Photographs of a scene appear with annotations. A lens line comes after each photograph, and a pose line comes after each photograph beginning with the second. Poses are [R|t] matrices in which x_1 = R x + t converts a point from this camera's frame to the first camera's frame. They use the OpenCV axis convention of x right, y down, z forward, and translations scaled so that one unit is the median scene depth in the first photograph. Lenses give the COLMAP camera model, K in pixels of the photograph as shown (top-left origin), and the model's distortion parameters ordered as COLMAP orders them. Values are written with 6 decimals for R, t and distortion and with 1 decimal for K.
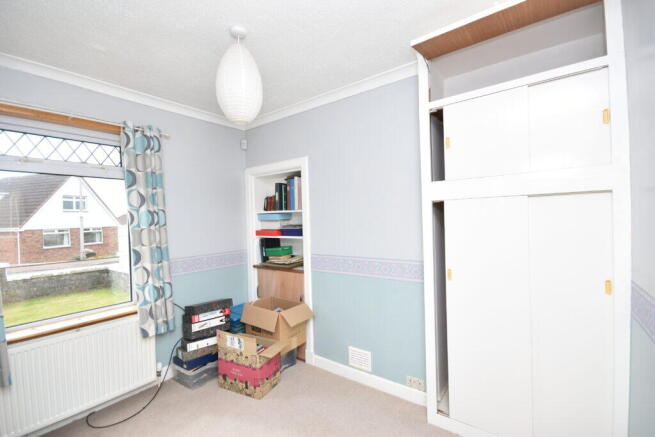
lens RADIAL K [[286.2, 0, 331.0], [0, 286.2, 219.3], [0, 0, 1]] dist [-0.000348, -0.008606]
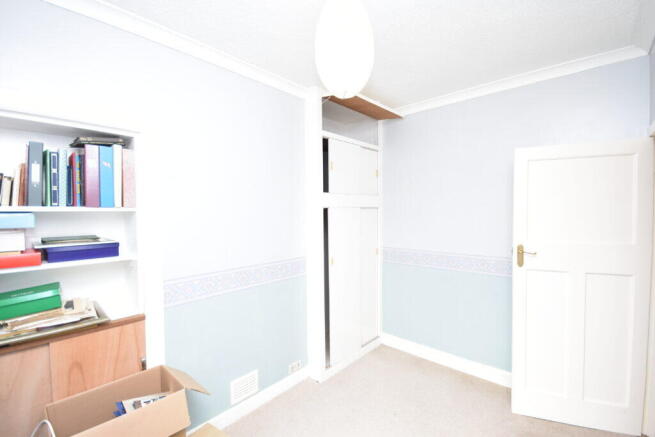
lens RADIAL K [[286.2, 0, 331.0], [0, 286.2, 219.3], [0, 0, 1]] dist [-0.000348, -0.008606]
pose [[0.086967, -0.002019, 0.996209, -0.745996], [0.008922, 0.999959, 0.001247, -0.010204], [-0.996171, 0.008779, 0.086982, 0.687810]]
